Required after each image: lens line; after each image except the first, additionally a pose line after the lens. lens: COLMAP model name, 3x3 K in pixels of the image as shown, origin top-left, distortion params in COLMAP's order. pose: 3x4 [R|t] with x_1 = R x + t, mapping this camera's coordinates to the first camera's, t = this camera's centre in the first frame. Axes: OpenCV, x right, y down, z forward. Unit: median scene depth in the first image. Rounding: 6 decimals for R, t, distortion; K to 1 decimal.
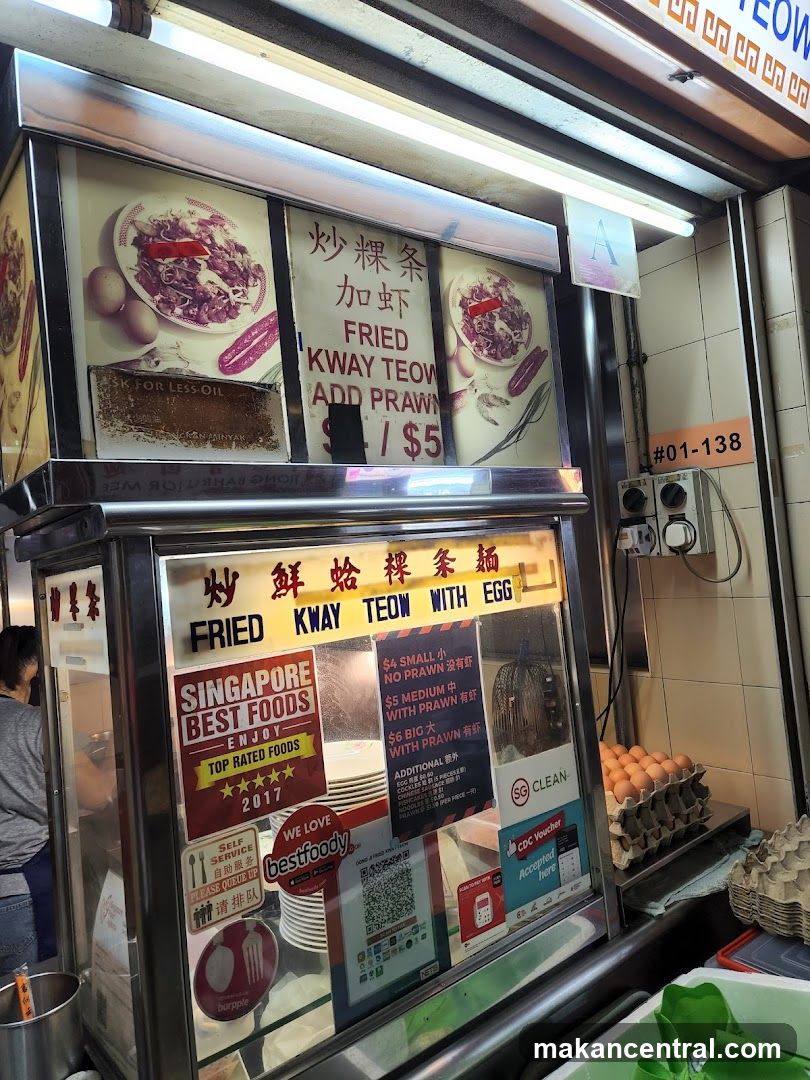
lens RADIAL K [[730.4, 0, 401.0], [0, 730.4, 535.2], [0, 0, 1]] dist [0.048199, -0.017724]
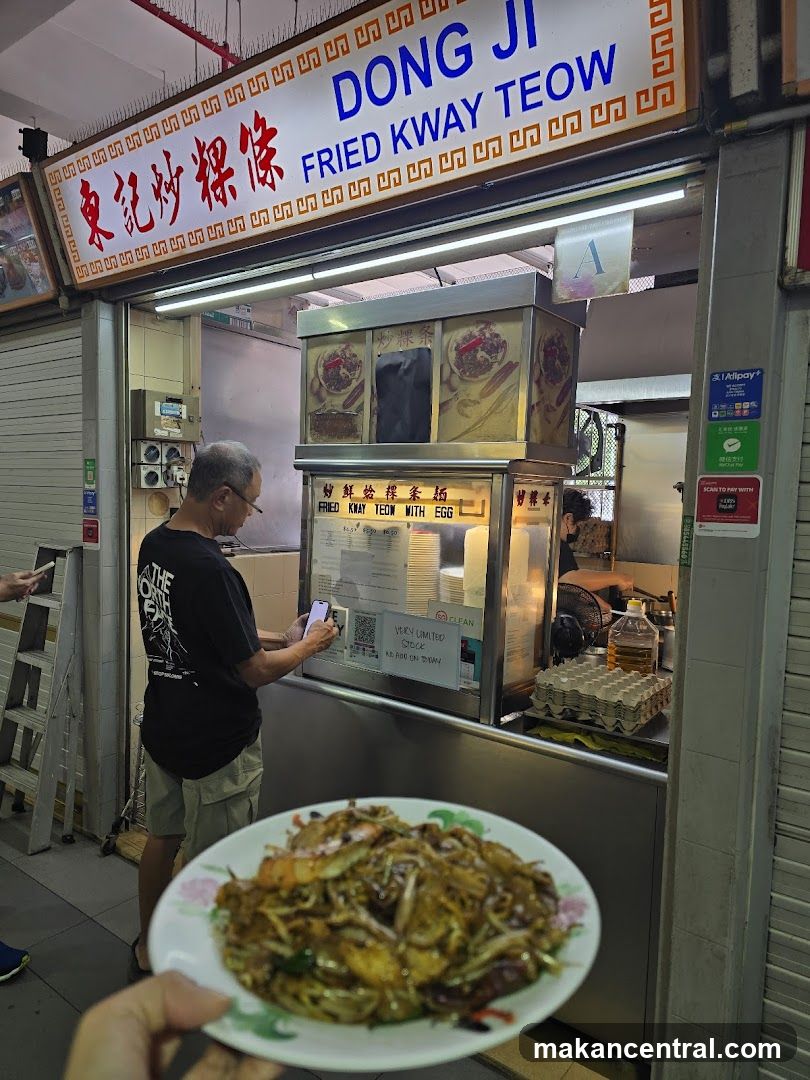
lens RADIAL K [[730.4, 0, 406.6], [0, 730.4, 539.3], [0, 0, 1]] dist [0.048199, -0.017724]
pose [[0.237470, 0.174569, -0.955580, 2.060570], [-0.009562, 0.984092, 0.177401, -0.199481], [0.971348, -0.032990, 0.235361, 0.518485]]
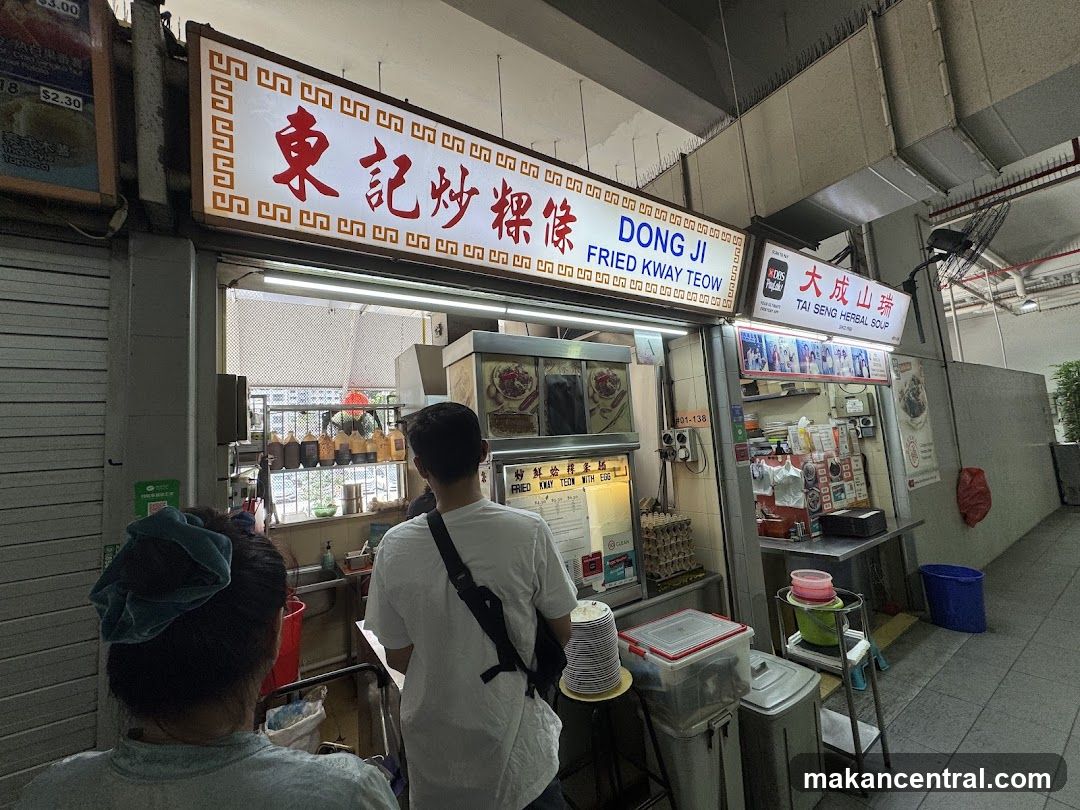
lens RADIAL K [[440.1, 0, 542.1], [0, 440.1, 404.9], [0, 0, 1]] dist [0.015768, -0.000011]
pose [[0.995803, 0.020150, -0.089279, 0.033833], [-0.024359, 0.998630, -0.046308, -0.137498], [0.088223, 0.048288, 0.994930, -0.893829]]
